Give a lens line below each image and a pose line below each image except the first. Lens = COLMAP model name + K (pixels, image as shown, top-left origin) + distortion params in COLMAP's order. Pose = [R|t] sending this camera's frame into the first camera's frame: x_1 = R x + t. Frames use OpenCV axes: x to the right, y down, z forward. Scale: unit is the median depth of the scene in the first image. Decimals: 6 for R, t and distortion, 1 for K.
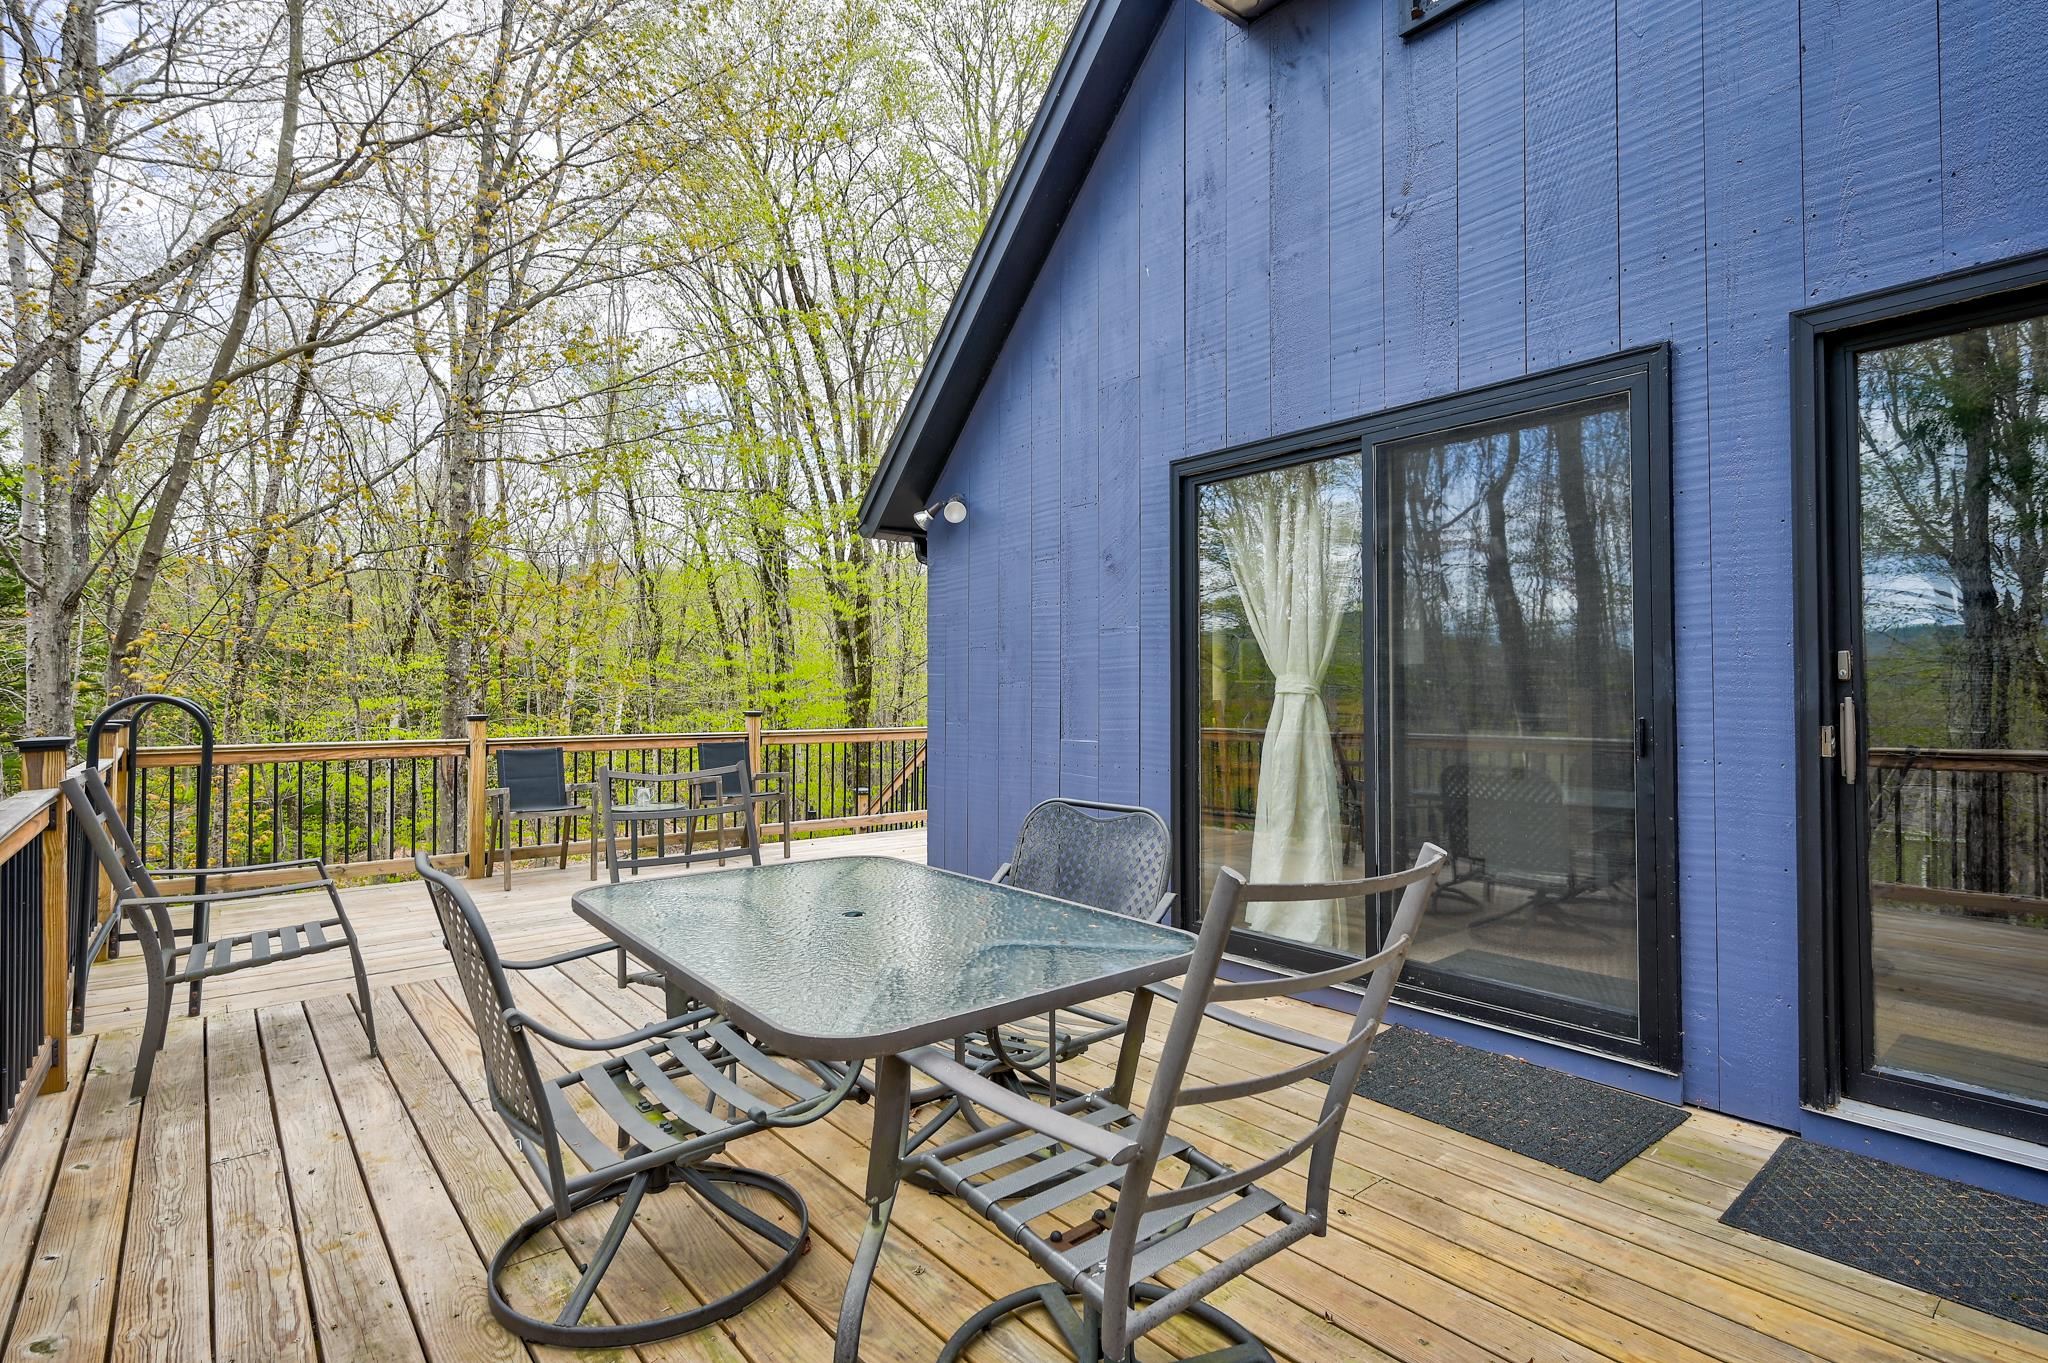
lens RADIAL K [[1003.6, 0, 1024.0], [0, 1003.6, 681.5], [0, 0, 1]] dist [0.000585, 0.000278]
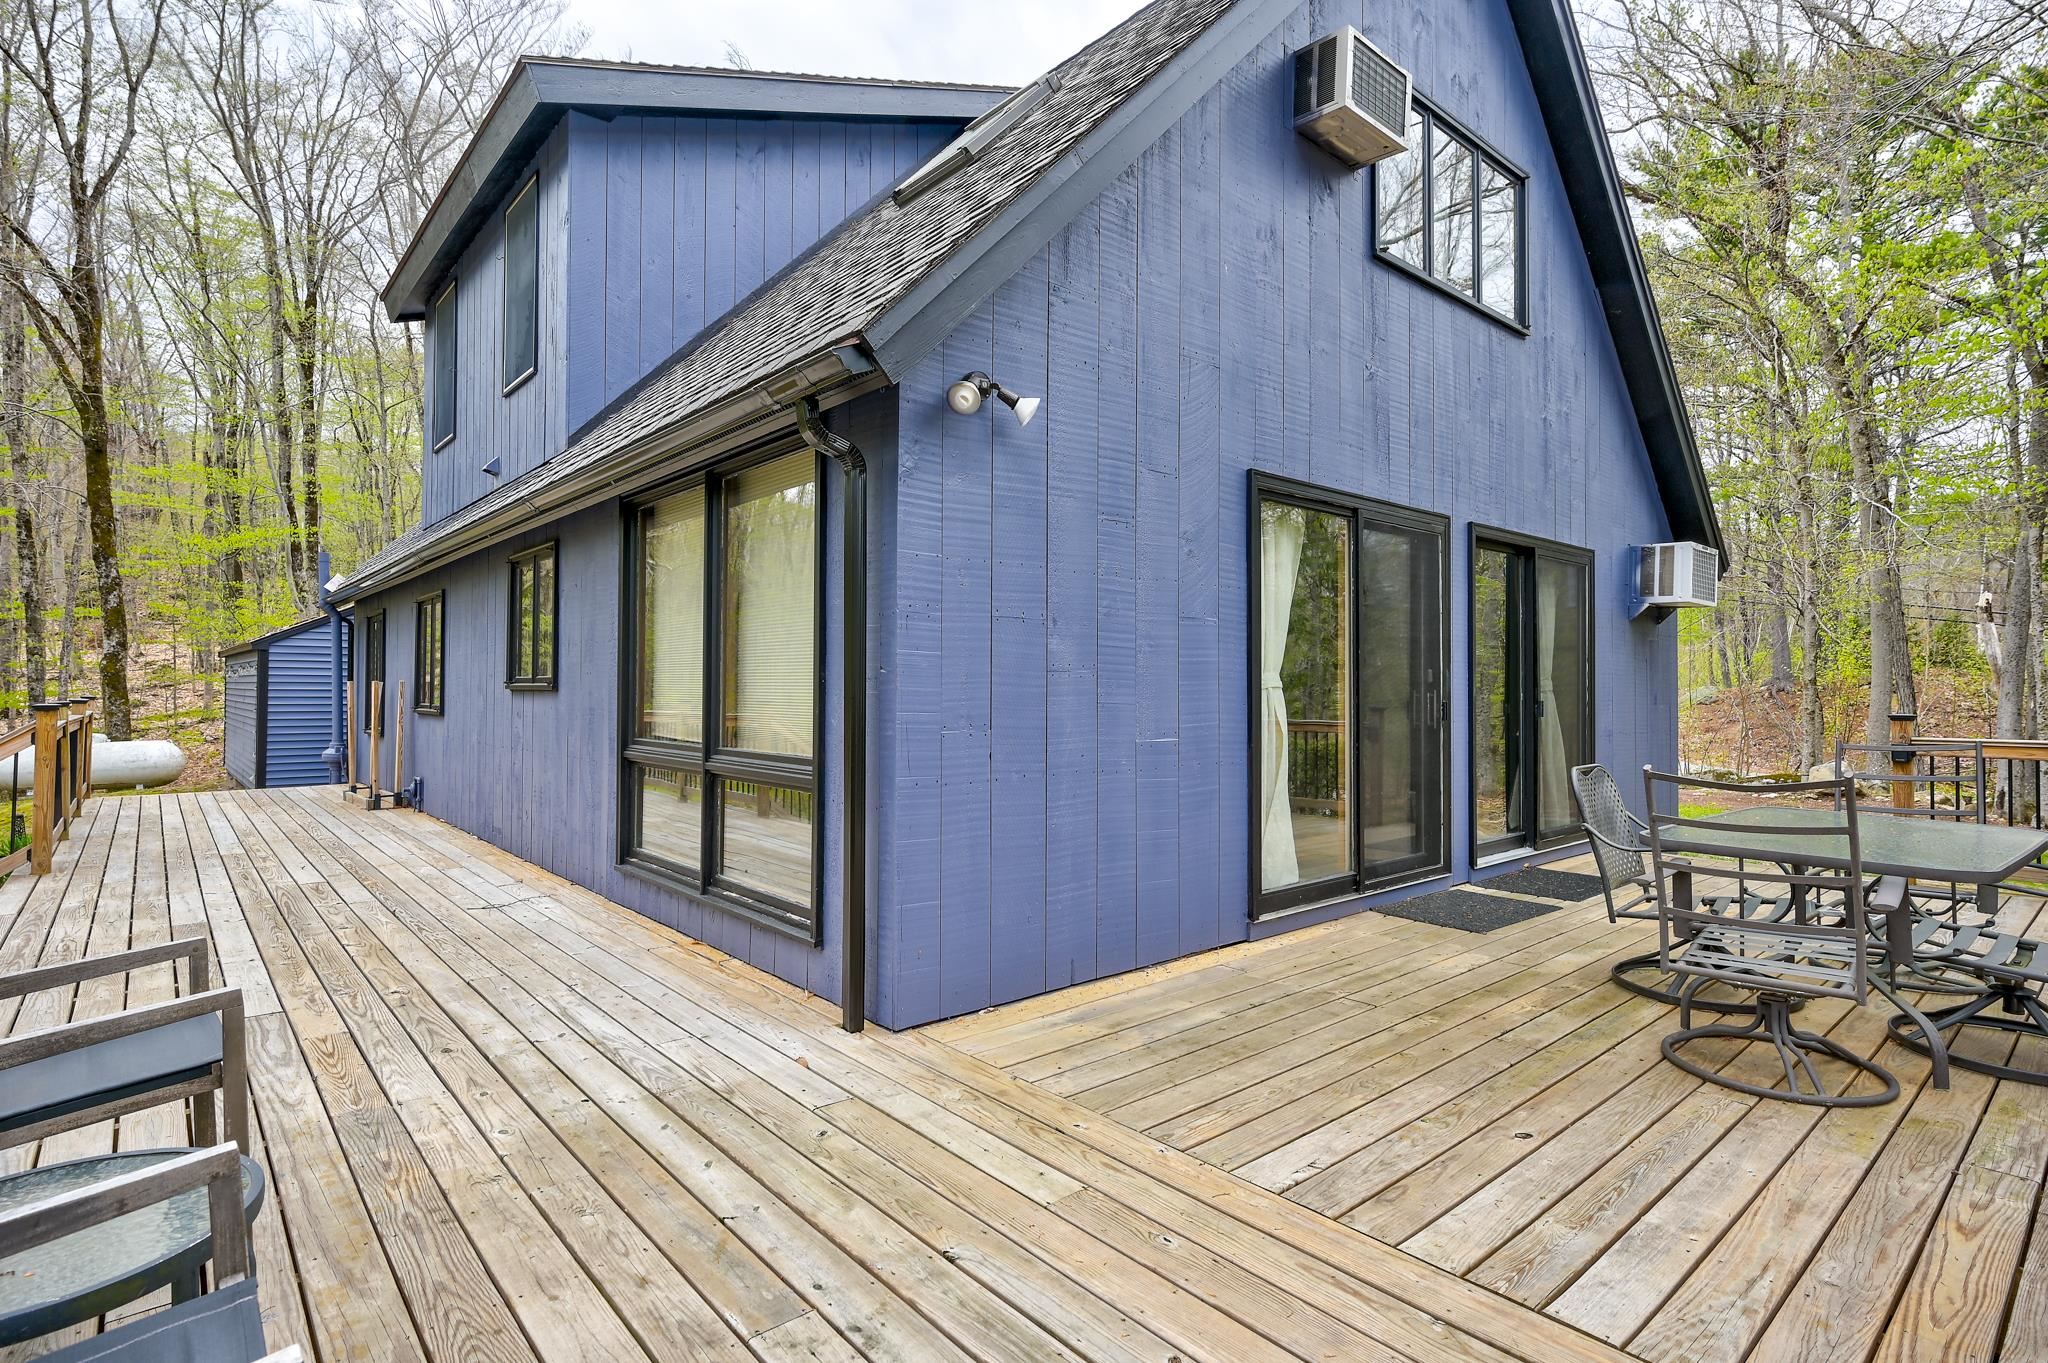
lens RADIAL K [[1003.6, 0, 1024.0], [0, 1003.6, 681.5], [0, 0, 1]] dist [0.000585, 0.000278]
pose [[-0.026596, 0.012916, 0.999563, -0.825341], [-0.010031, 0.999863, -0.013187, 0.020914], [-0.999596, -0.010378, -0.026463, 1.148483]]
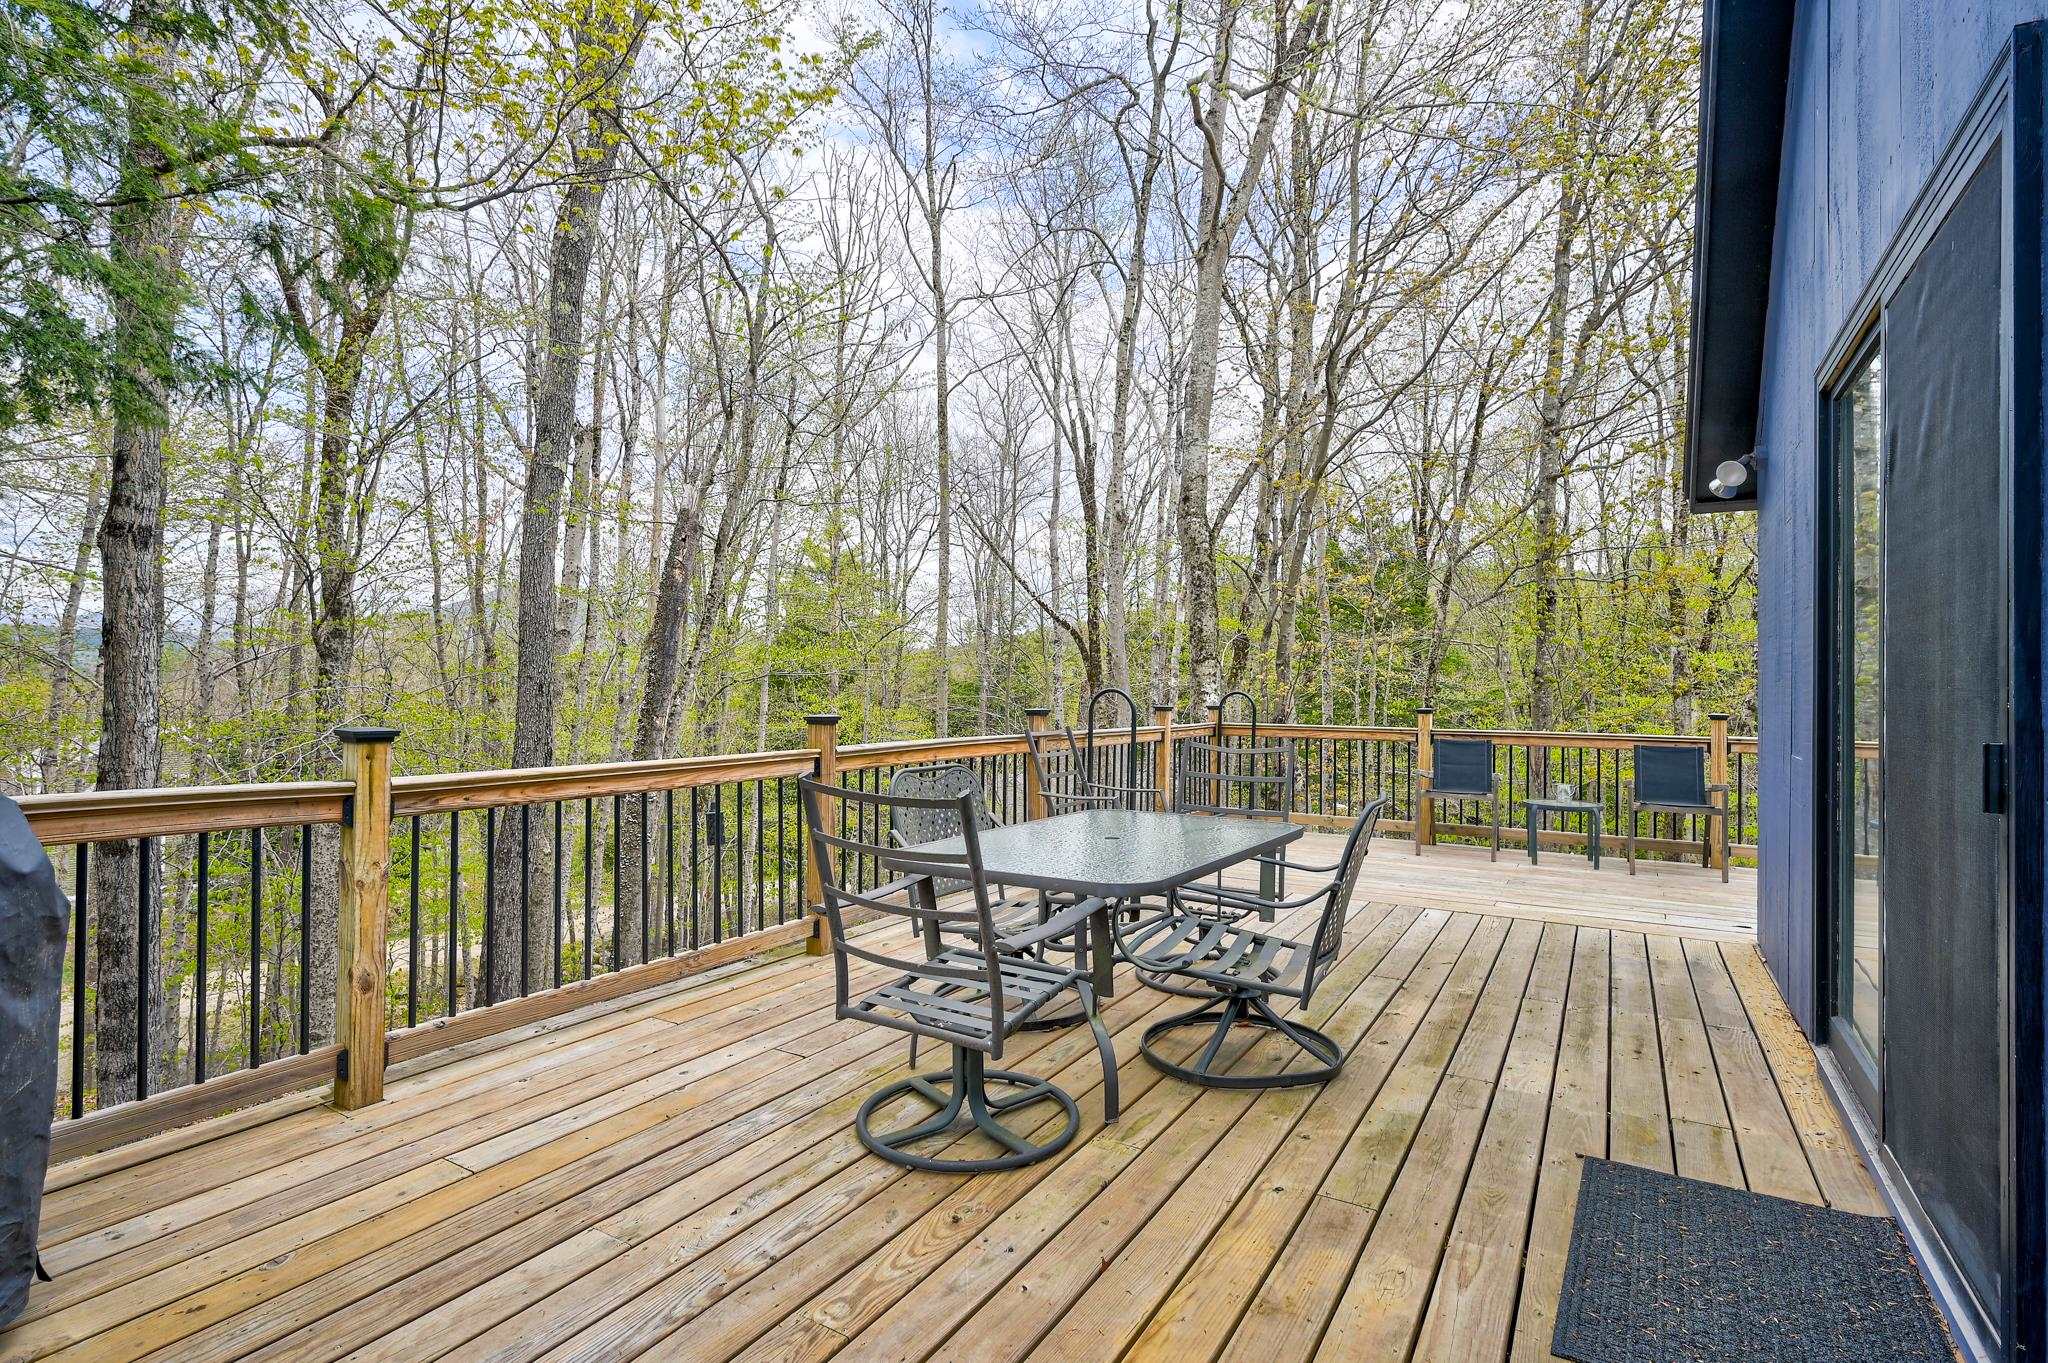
lens RADIAL K [[1003.6, 0, 1024.0], [0, 1003.6, 681.5], [0, 0, 1]] dist [0.000585, 0.000278]
pose [[0.350212, 0.003157, -0.936665, 0.567399], [-0.004774, 0.999987, 0.001585, 0.003541], [0.936658, 0.003917, 0.350222, 0.188010]]
